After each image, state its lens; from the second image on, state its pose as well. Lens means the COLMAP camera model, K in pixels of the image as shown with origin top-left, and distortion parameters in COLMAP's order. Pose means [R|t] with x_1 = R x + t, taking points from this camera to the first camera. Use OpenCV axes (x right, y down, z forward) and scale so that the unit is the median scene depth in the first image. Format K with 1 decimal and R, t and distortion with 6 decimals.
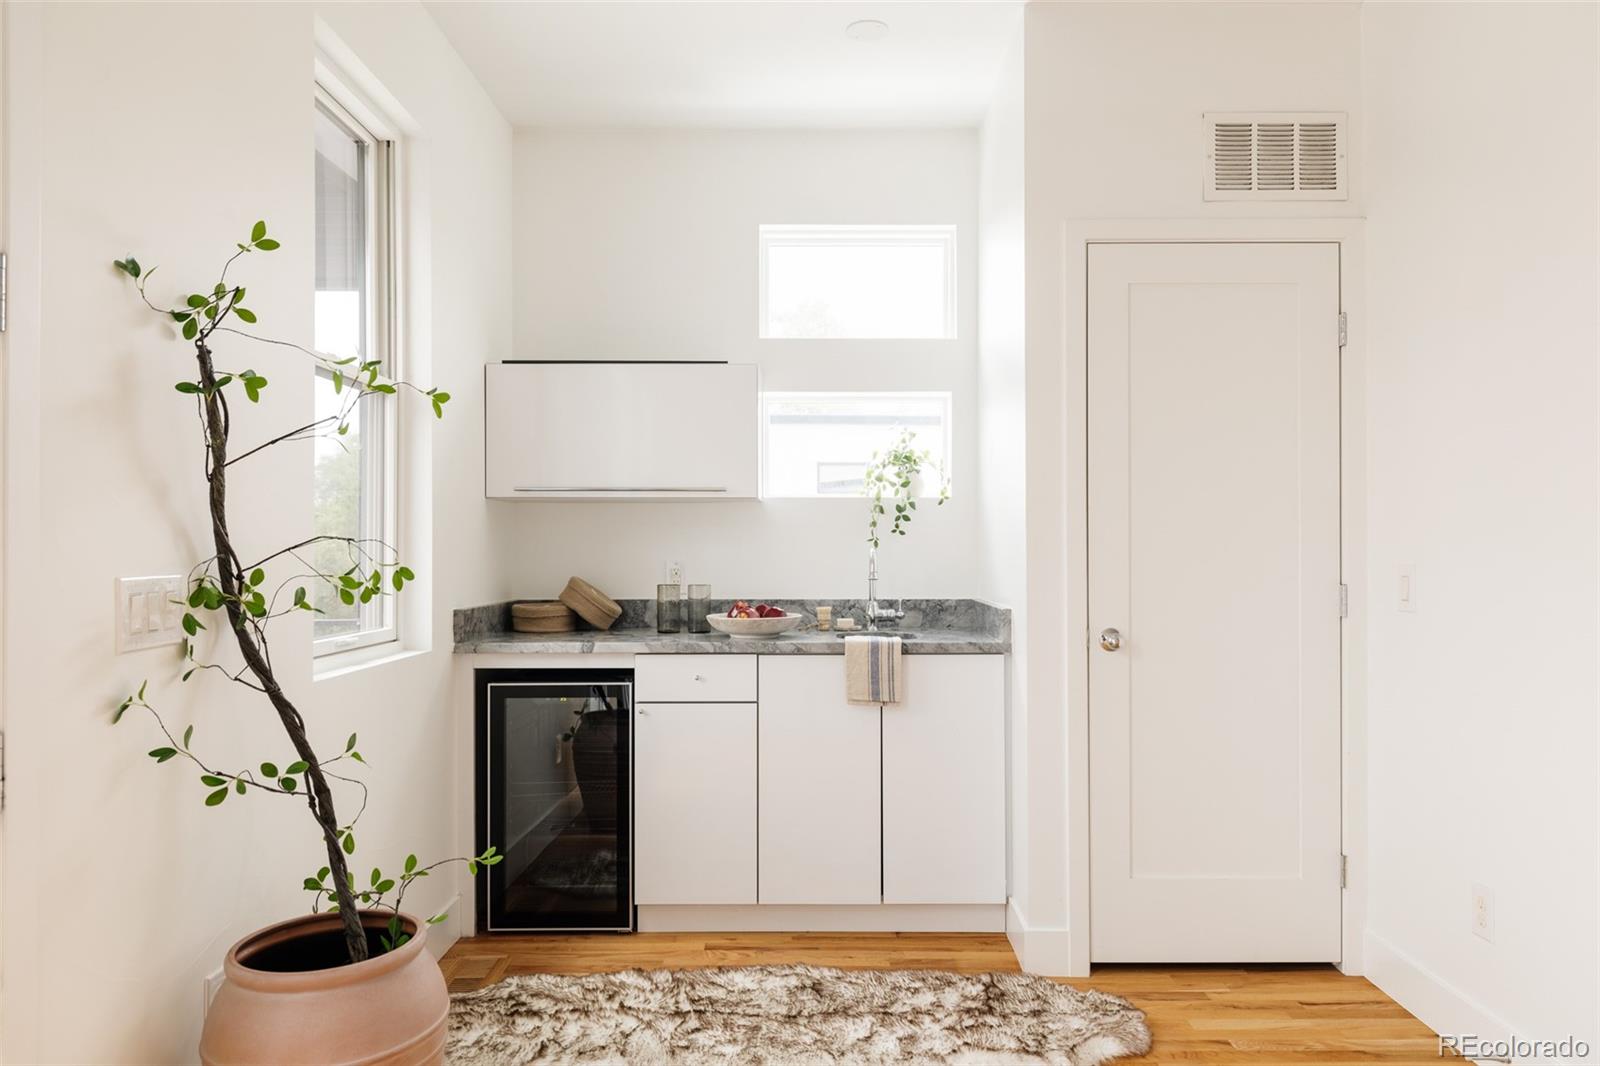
lens RADIAL K [[1075.5, 0, 800.8], [0, 1075.5, 535.1], [0, 0, 1]] dist [0.006437, -0.001836]
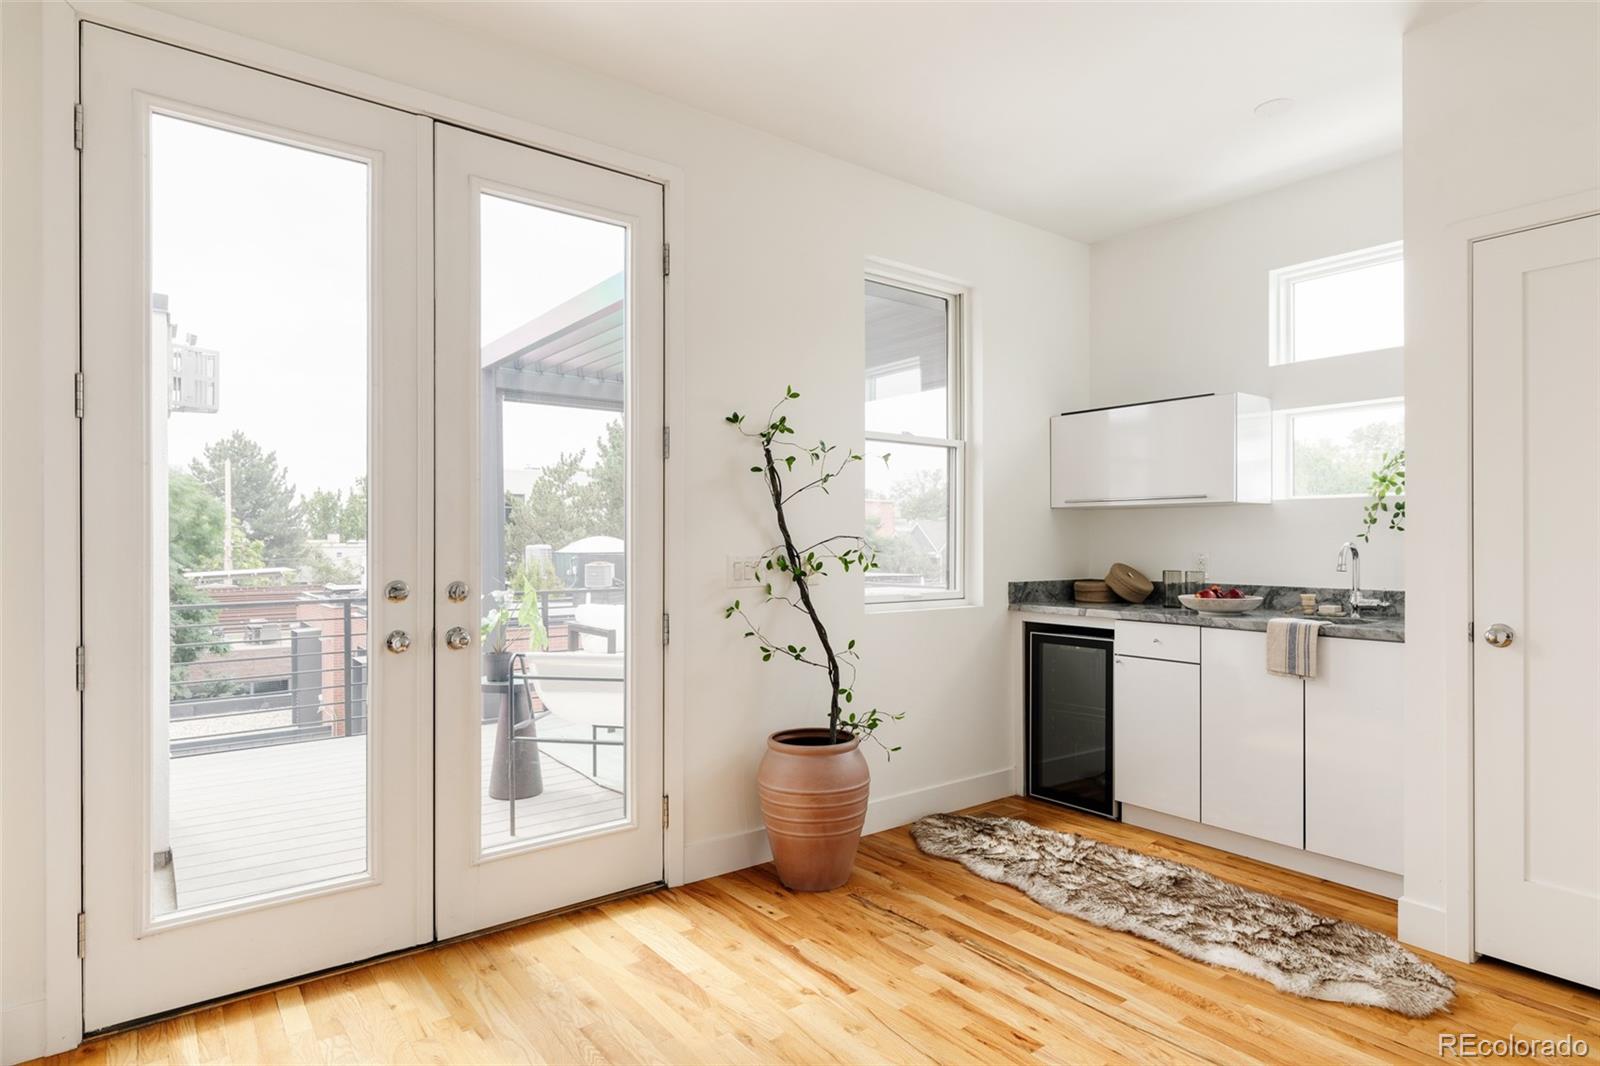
lens RADIAL K [[893.7, 0, 799.6], [0, 893.7, 534.2], [0, 0, 1]] dist [0.002425, 0.001387]
pose [[0.598786, -0.005970, -0.800887, 0.530975], [0.008181, 0.999966, -0.001338, -0.000683], [0.800867, -0.005751, 0.598814, -0.011965]]
